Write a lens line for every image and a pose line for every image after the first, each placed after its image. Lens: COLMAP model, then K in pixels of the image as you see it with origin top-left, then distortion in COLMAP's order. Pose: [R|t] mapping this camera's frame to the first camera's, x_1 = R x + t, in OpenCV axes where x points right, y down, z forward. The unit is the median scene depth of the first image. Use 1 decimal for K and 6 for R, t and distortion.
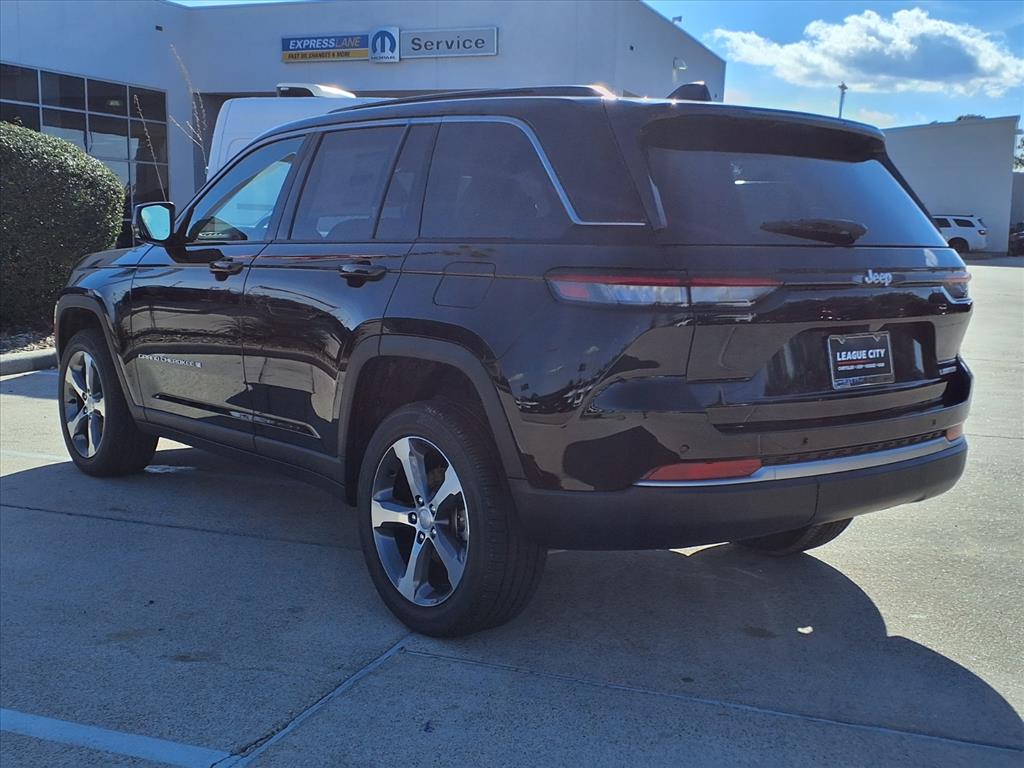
lens RADIAL K [[1117.5, 0, 509.0], [0, 1117.5, 358.5], [0, 0, 1]] dist [0.027585, 0.004860]
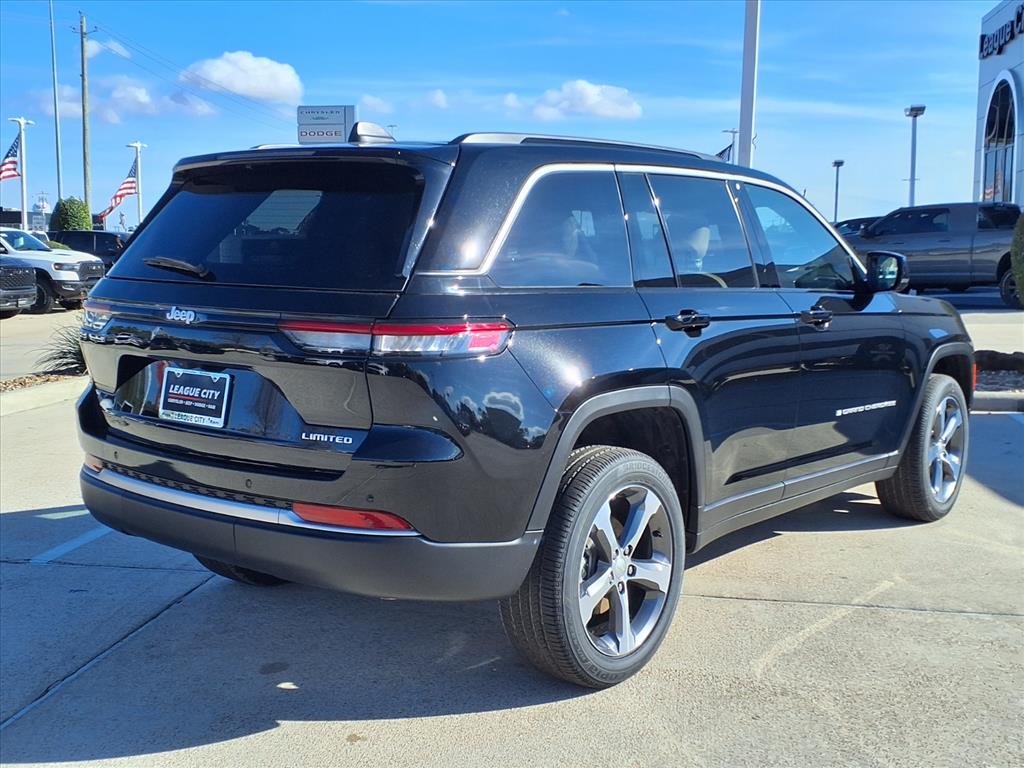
lens RADIAL K [[1217.5, 0, 481.3], [0, 1217.5, 377.7], [0, 0, 1]] dist [-0.008098, -0.035076]
pose [[0.214541, 0.086547, -0.972873, 1.430919], [-0.124459, 0.990369, 0.060658, -0.114336], [0.968753, 0.108069, 0.223247, 1.008007]]
